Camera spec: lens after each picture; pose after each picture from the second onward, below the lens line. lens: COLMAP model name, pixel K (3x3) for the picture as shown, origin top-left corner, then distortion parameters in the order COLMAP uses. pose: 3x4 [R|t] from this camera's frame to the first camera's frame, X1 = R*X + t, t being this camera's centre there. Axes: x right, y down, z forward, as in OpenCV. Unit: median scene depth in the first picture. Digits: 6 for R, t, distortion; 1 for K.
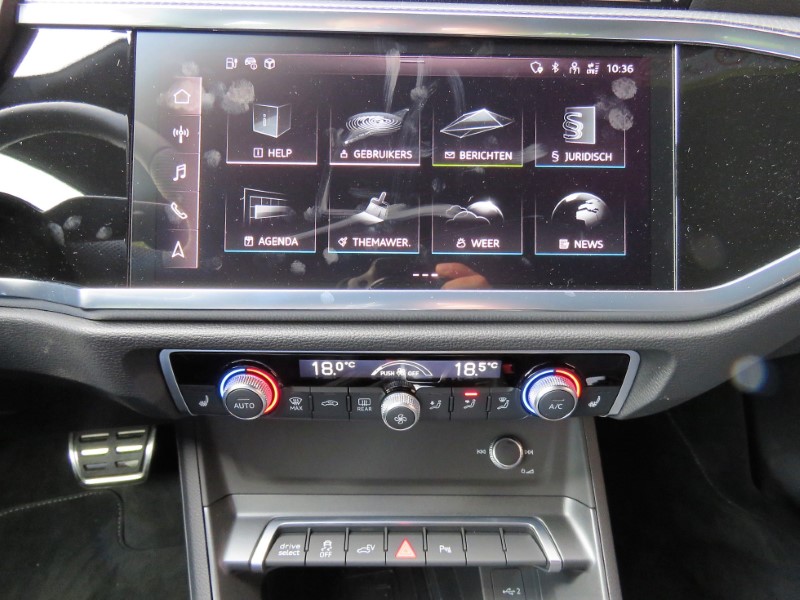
lens RADIAL K [[628.1, 0, 400.0], [0, 628.1, 300.0], [0, 0, 1]] dist [0.000705, 0.001009]
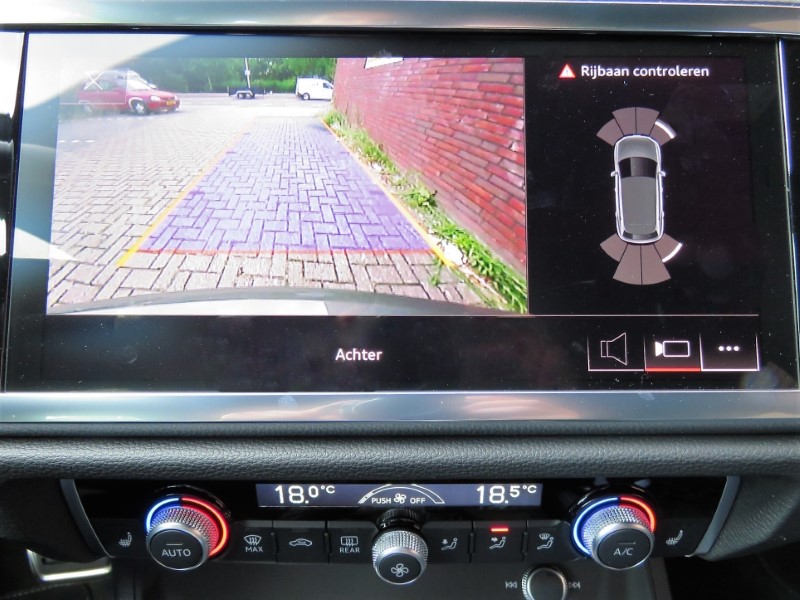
lens RADIAL K [[628.1, 0, 400.0], [0, 628.1, 300.0], [0, 0, 1]] dist [0.000705, 0.001009]
pose [[0.999769, -0.008788, -0.019616, 0.017270], [0.007378, 0.997460, -0.070840, -0.059269], [0.020189, 0.070679, 0.997295, 0.277045]]
